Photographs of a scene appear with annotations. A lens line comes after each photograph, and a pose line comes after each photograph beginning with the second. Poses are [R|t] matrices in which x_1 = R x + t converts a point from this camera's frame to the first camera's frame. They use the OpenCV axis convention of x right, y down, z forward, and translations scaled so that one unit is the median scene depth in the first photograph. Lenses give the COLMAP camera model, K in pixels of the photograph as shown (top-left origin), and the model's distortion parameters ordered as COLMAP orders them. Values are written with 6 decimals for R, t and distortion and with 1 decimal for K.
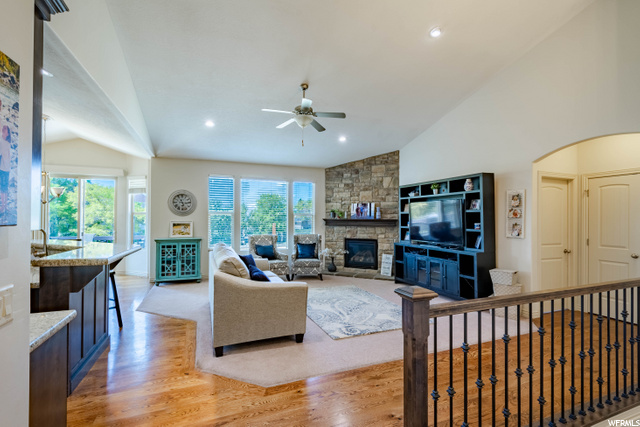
lens RADIAL K [[295.2, 0, 331.7], [0, 295.2, 216.4], [0, 0, 1]] dist [-0.004293, -0.001072]
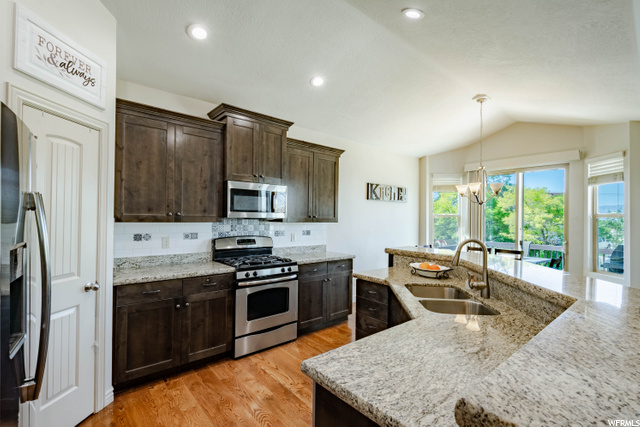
lens RADIAL K [[295.2, 0, 321.5], [0, 295.2, 215.1], [0, 0, 1]] dist [-0.004293, -0.001072]
pose [[0.300504, -0.014784, -0.953666, -0.234315], [-0.003080, 0.999860, -0.016471, 0.000350], [0.953775, 0.007887, 0.300417, 0.230482]]
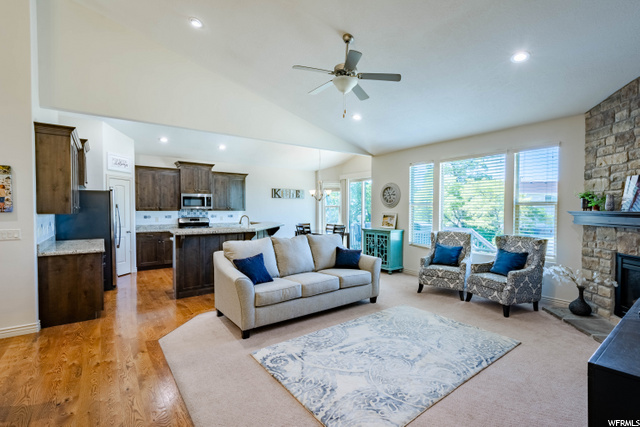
lens RADIAL K [[295.2, 0, 320.8], [0, 295.2, 214.9], [0, 0, 1]] dist [-0.004293, -0.001072]
pose [[0.233339, 0.014247, -0.972291, 0.387552], [0.005334, 0.999859, 0.015931, 0.004607], [0.972381, -0.008904, 0.233230, 0.447447]]
